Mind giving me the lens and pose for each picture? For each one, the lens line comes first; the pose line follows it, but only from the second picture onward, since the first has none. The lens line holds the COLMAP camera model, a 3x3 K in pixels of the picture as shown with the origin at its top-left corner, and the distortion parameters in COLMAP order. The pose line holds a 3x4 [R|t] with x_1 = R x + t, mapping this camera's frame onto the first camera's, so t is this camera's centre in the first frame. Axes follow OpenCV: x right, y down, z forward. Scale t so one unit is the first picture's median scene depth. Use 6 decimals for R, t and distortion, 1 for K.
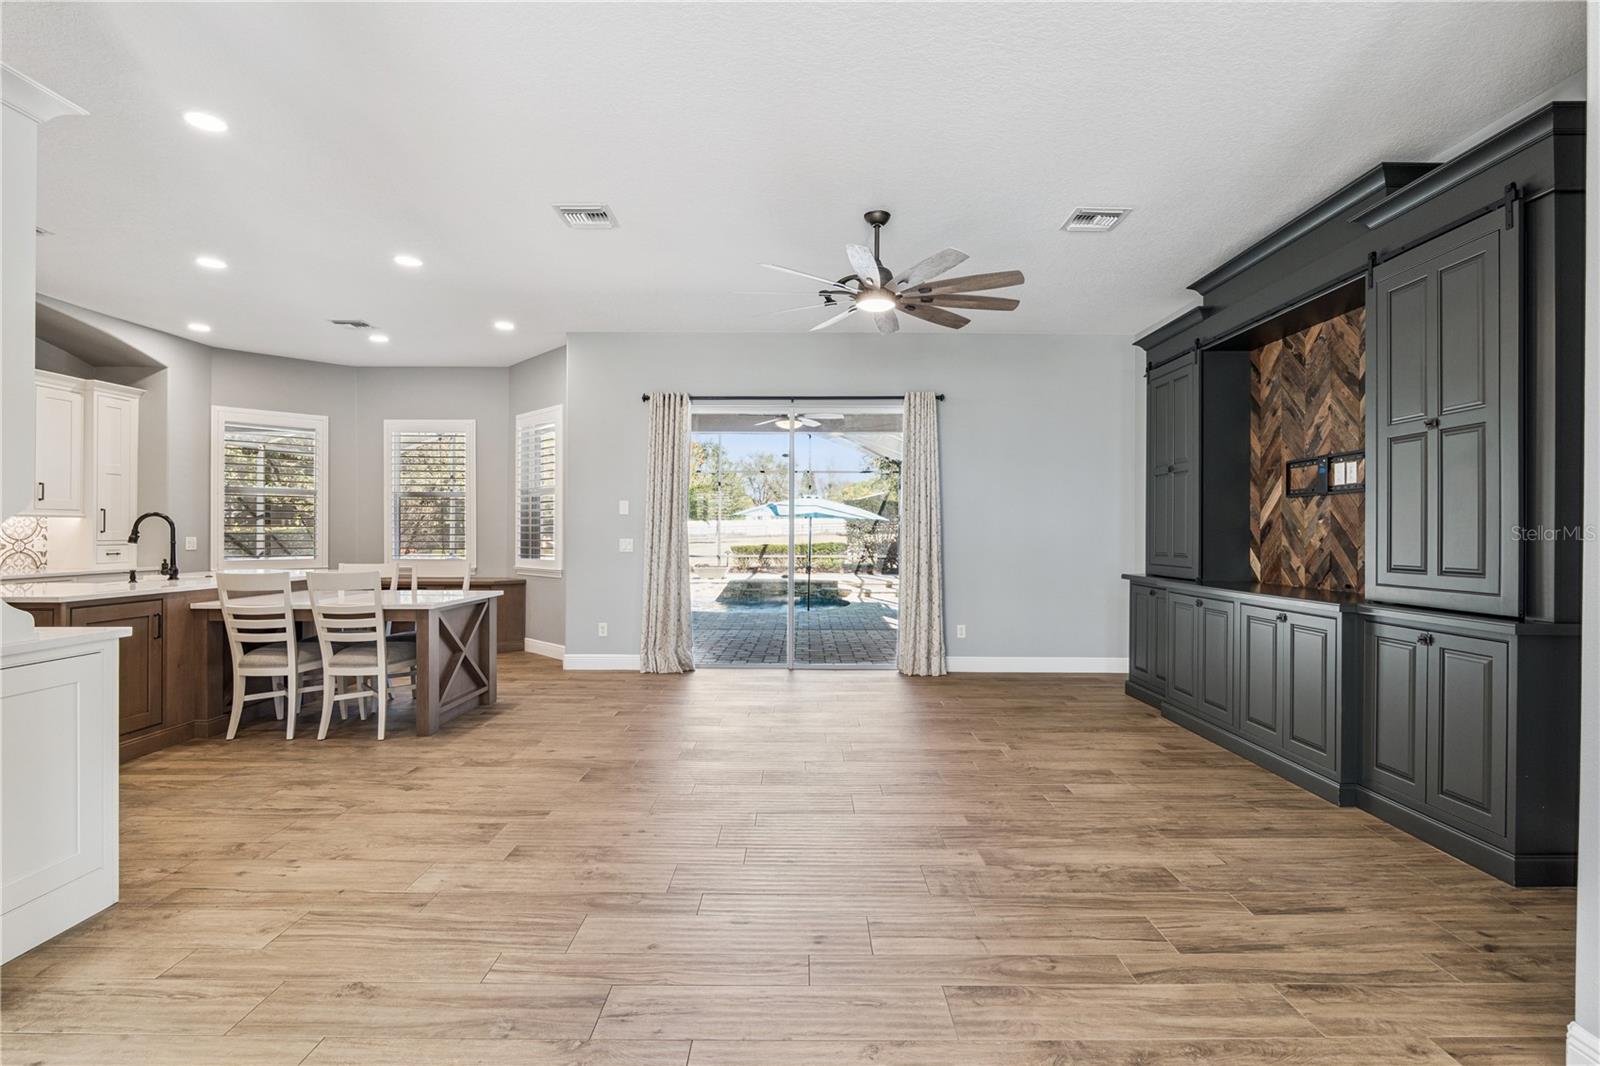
lens RADIAL K [[758.1, 0, 806.2], [0, 758.1, 532.3], [0, 0, 1]] dist [-0.015441, 0.001093]
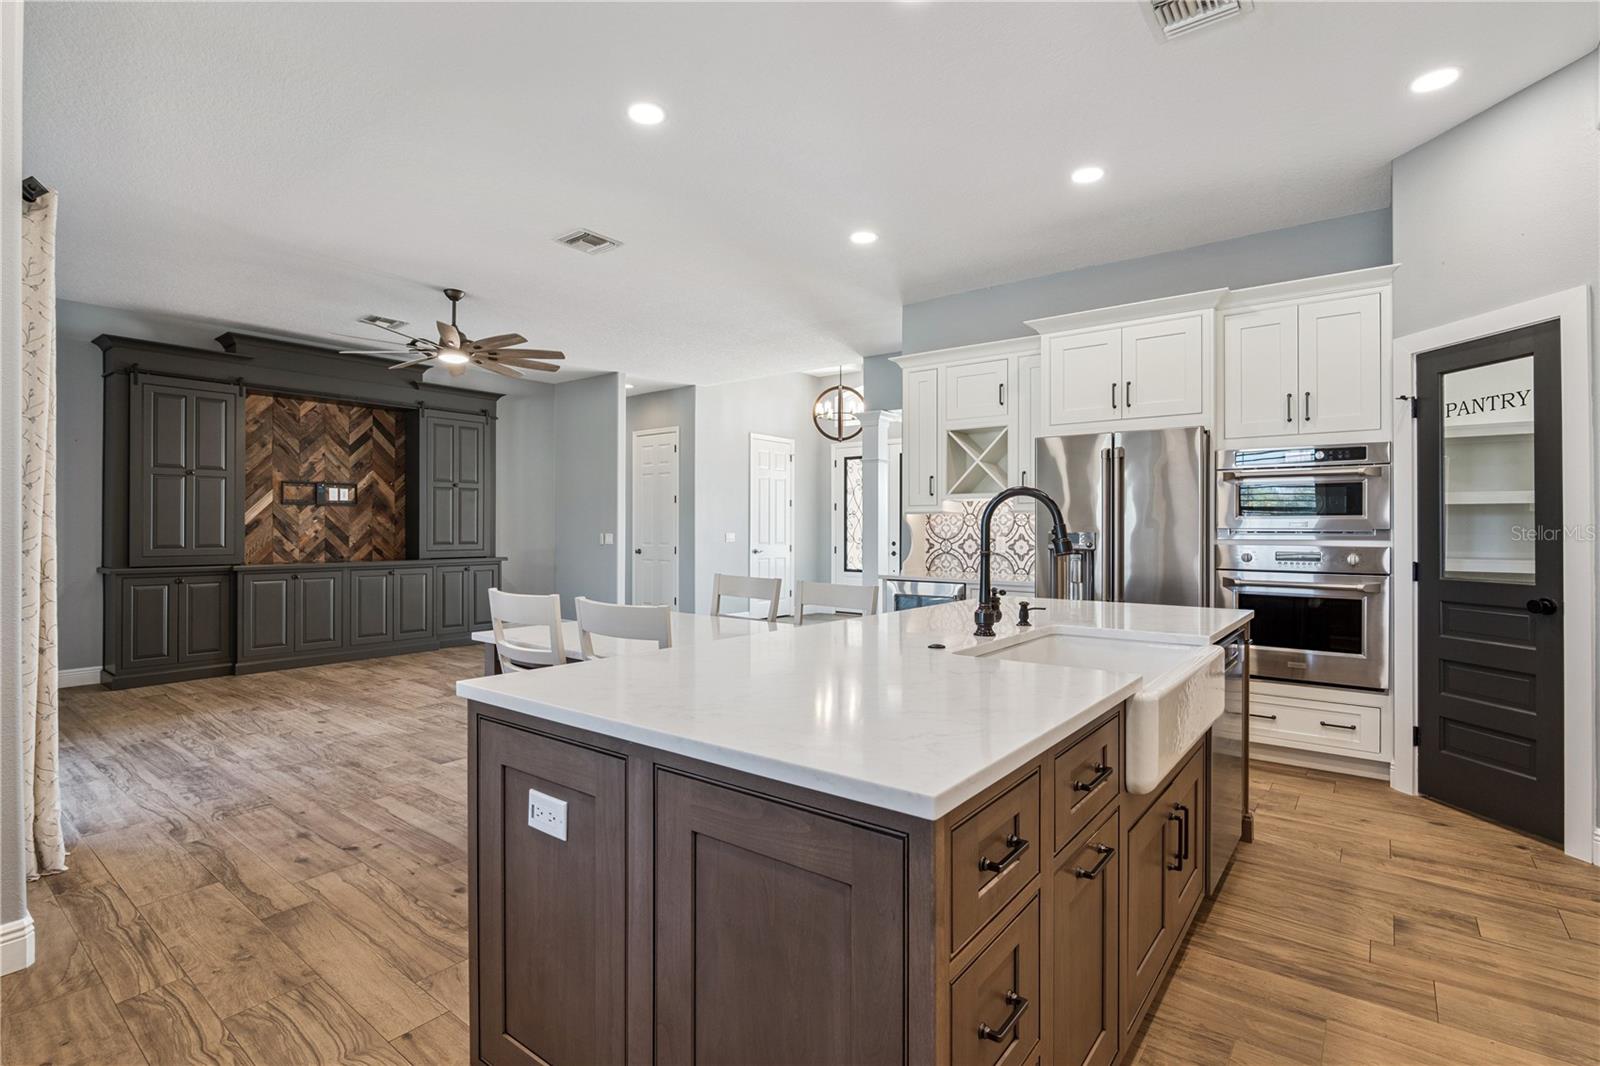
lens RADIAL K [[758.1, 0, 806.2], [0, 758.1, 532.3], [0, 0, 1]] dist [-0.015441, 0.001093]
pose [[-0.788509, -0.007308, 0.614979, -1.243718], [-0.003686, 0.999968, 0.007157, -0.005060], [-0.615012, 0.003376, -0.788511, 1.699635]]
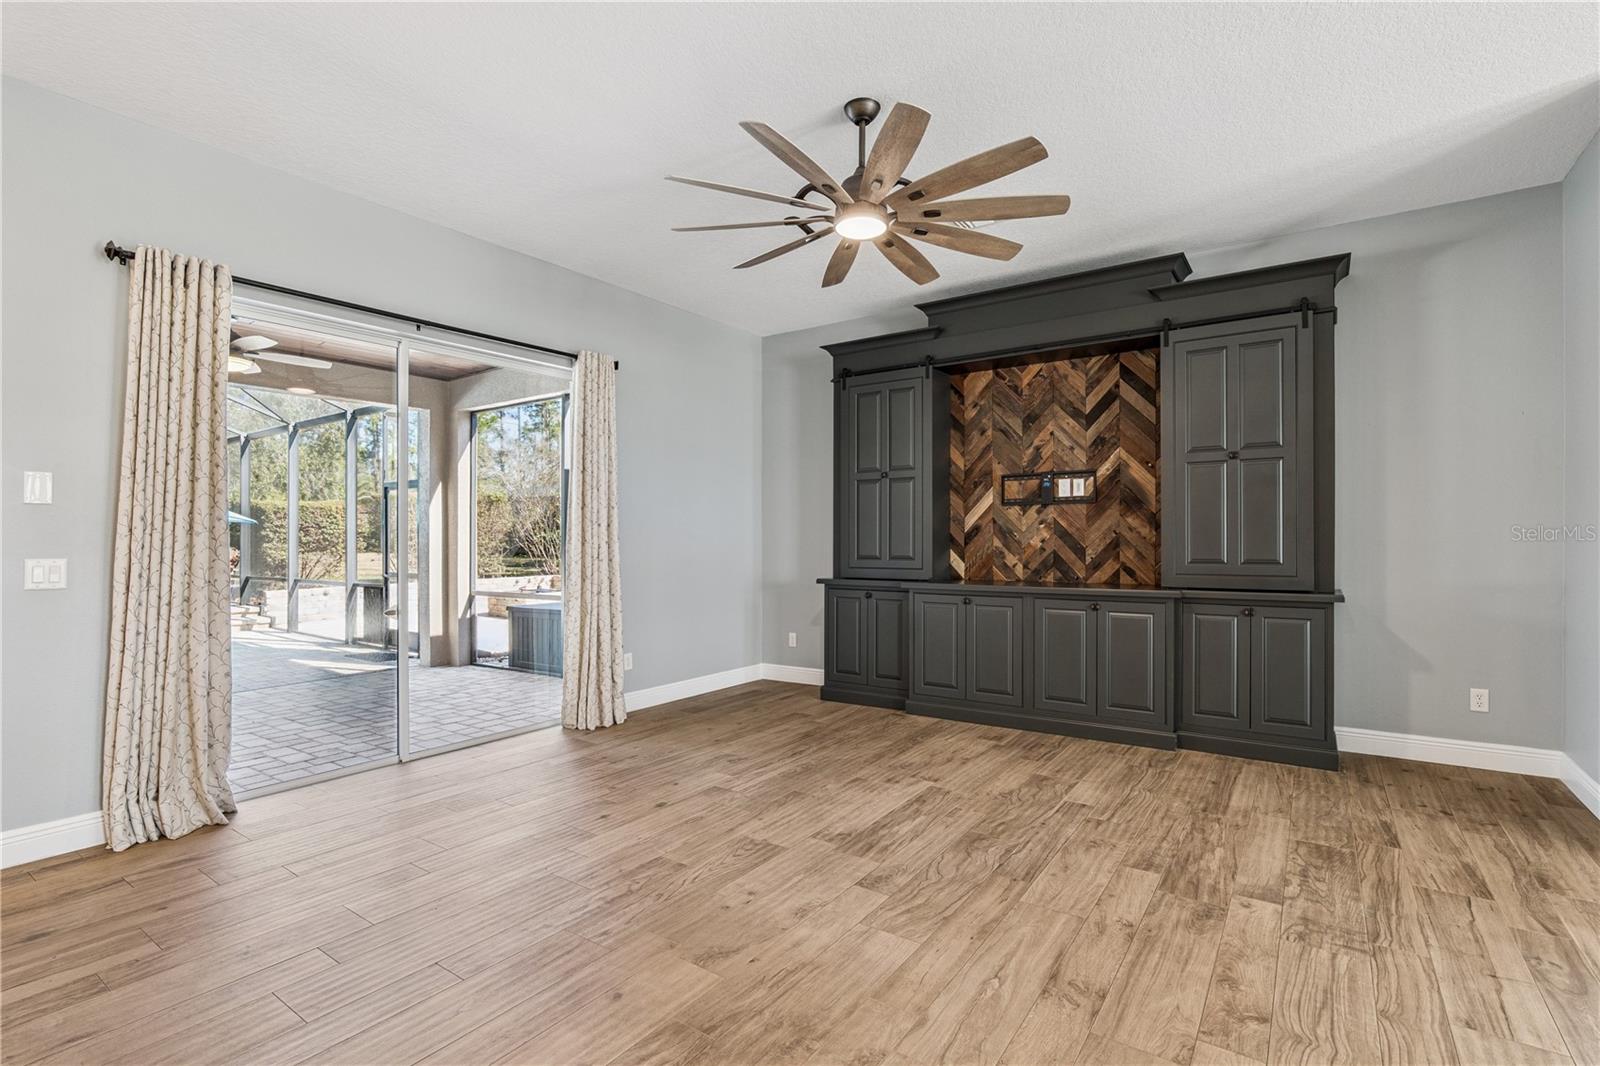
lens RADIAL K [[743.1, 0, 804.0], [0, 743.1, 538.3], [0, 0, 1]] dist [-0.022669, 0.006677]
pose [[0.574195, -0.008597, 0.818673, -0.536898], [0.007476, 0.999958, 0.005257, -0.003846], [-0.818684, 0.003102, 0.574236, 0.645158]]
